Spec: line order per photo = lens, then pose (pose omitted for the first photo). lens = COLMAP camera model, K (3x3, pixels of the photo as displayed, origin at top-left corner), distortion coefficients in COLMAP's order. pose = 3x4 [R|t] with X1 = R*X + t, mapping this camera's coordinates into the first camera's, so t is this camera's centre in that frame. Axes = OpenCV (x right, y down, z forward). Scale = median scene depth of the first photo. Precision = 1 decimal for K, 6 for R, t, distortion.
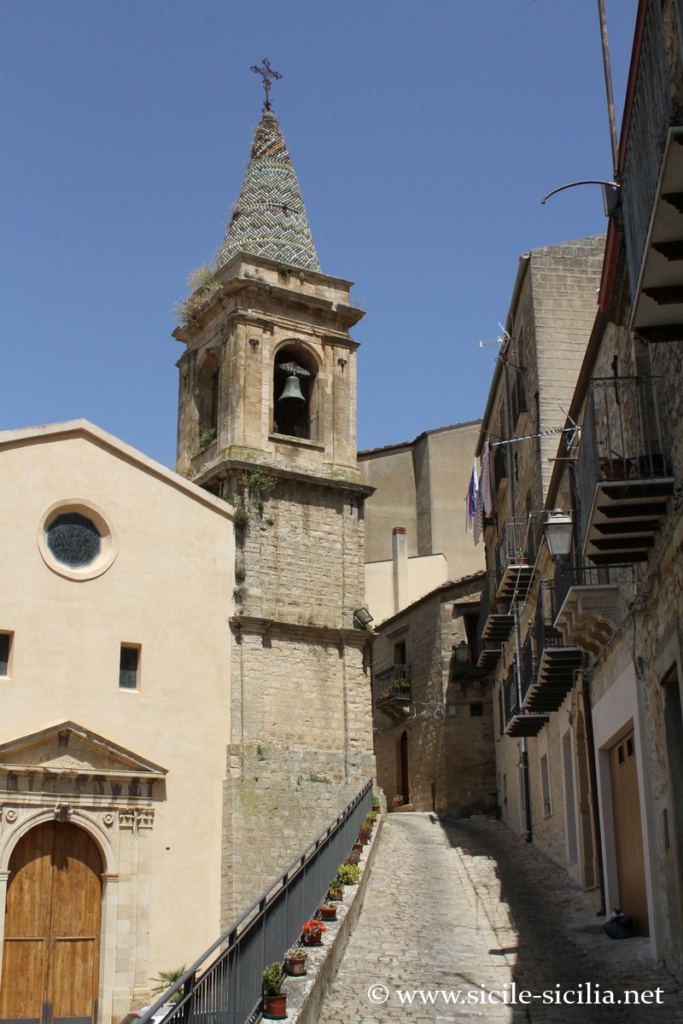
lens RADIAL K [[1296.2, 0, 341.5], [0, 1296.2, 512.0], [0, 0, 1]] dist [-0.036751, -0.007980]
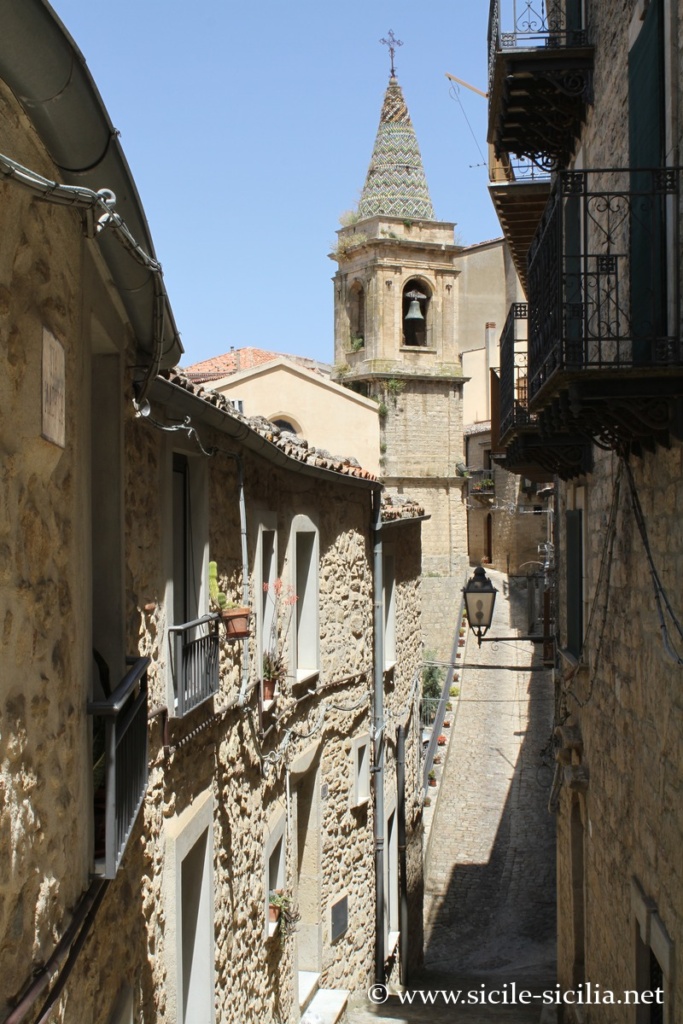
lens RADIAL K [[1444.7, 0, 341.5], [0, 1444.7, 512.0], [0, 0, 1]] dist [-0.049188, -0.015482]
pose [[0.997872, 0.002961, -0.065144, -0.013603], [0.017587, 0.949732, 0.312571, -0.393208], [0.062795, -0.313051, 0.947658, -0.626899]]
